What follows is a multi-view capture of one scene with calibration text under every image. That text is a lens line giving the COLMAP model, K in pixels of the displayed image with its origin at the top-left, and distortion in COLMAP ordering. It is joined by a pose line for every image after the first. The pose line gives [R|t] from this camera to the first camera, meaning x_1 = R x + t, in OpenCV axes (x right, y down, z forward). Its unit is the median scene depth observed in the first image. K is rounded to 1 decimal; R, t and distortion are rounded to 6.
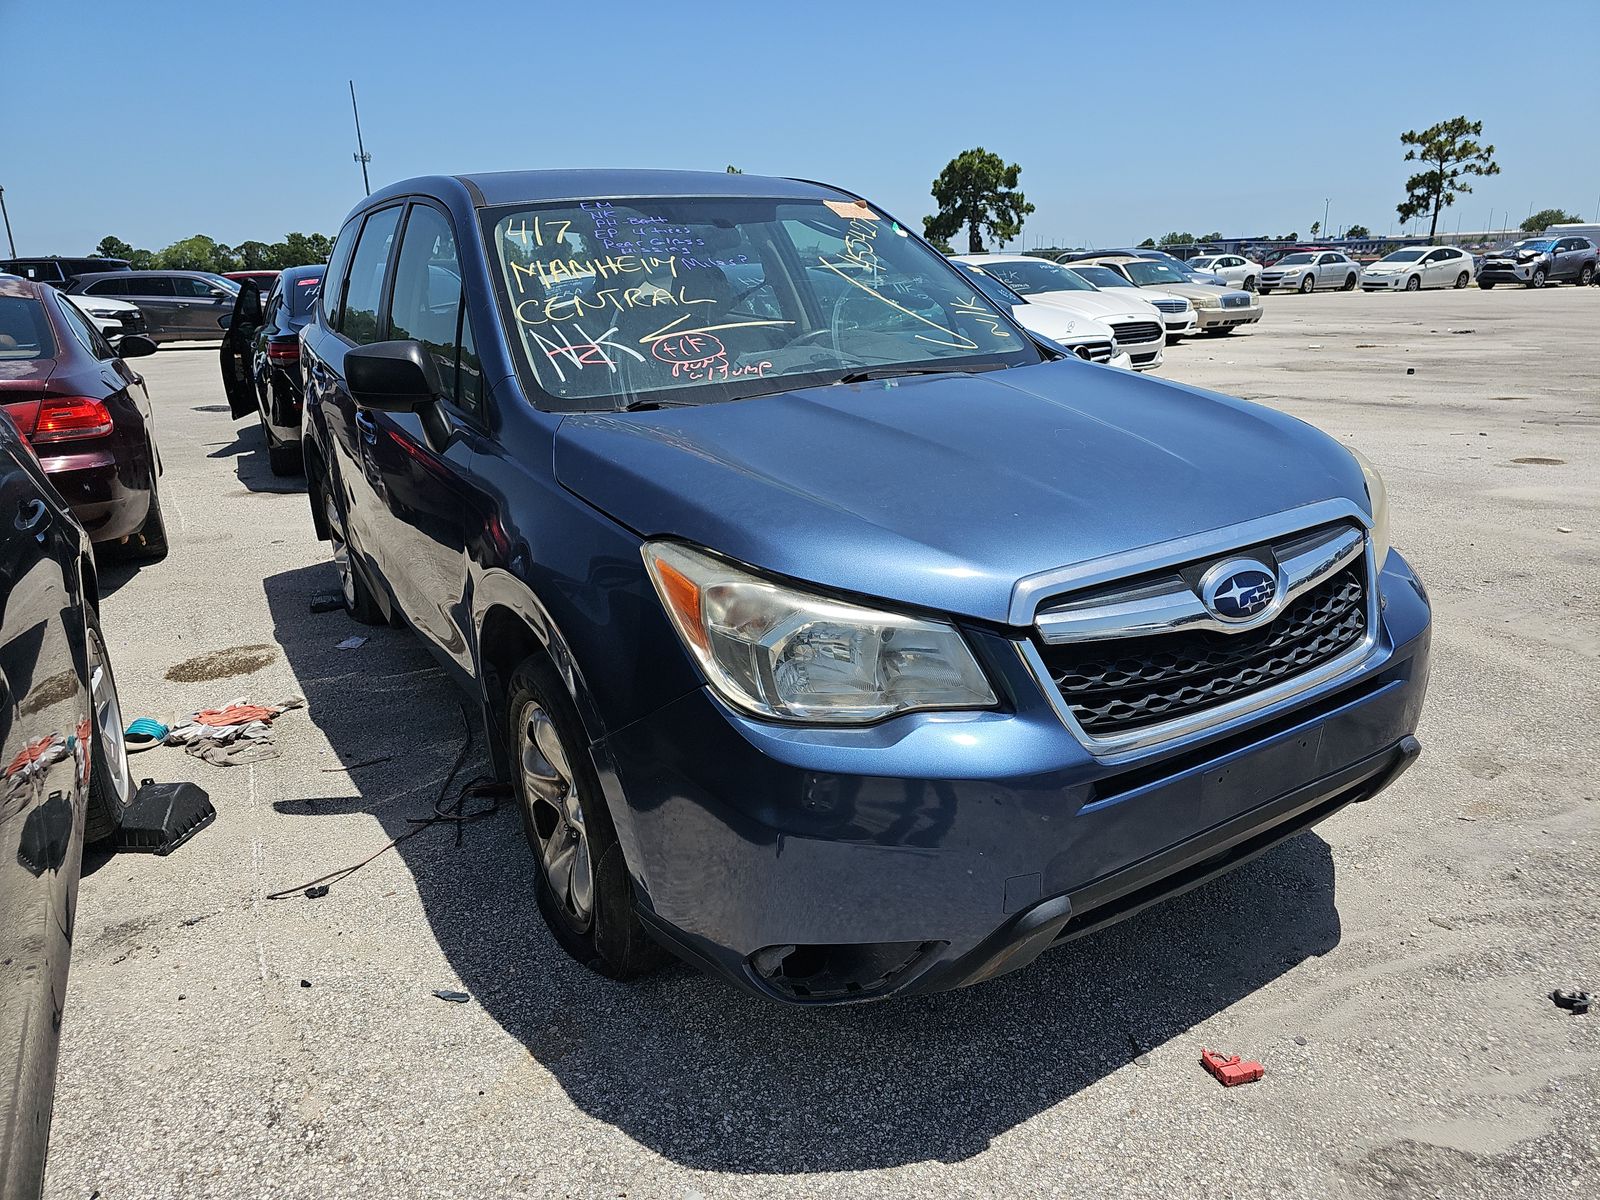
lens RADIAL K [[1066.1, 0, 798.5], [0, 1066.1, 578.2], [0, 0, 1]] dist [0.054690, -0.042580]
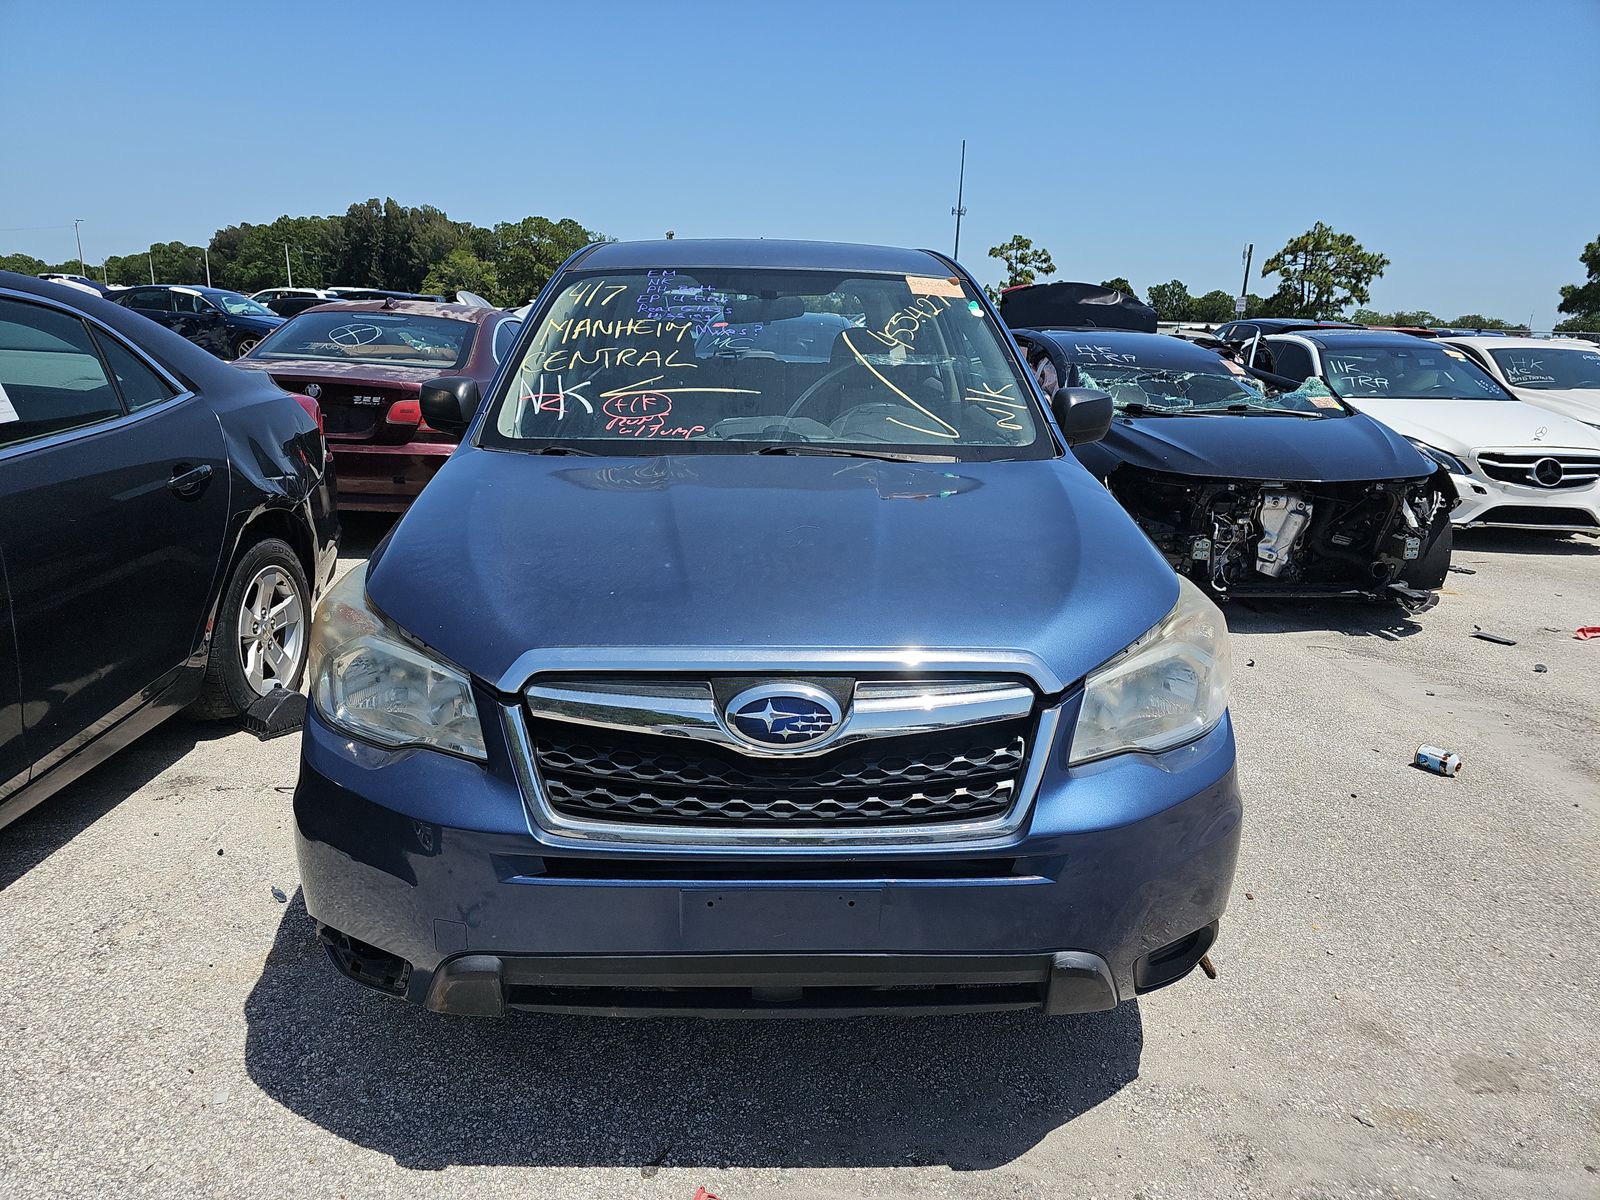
lens RADIAL K [[1065.3, 0, 800.0], [0, 1065.3, 600.0], [0, 0, 1]] dist [0.039562, -0.022076]
pose [[0.860994, 0.183146, -0.474497, 0.841305], [-0.195215, 0.980462, 0.024213, -0.111684], [0.469660, 0.071781, 0.879924, 0.184076]]
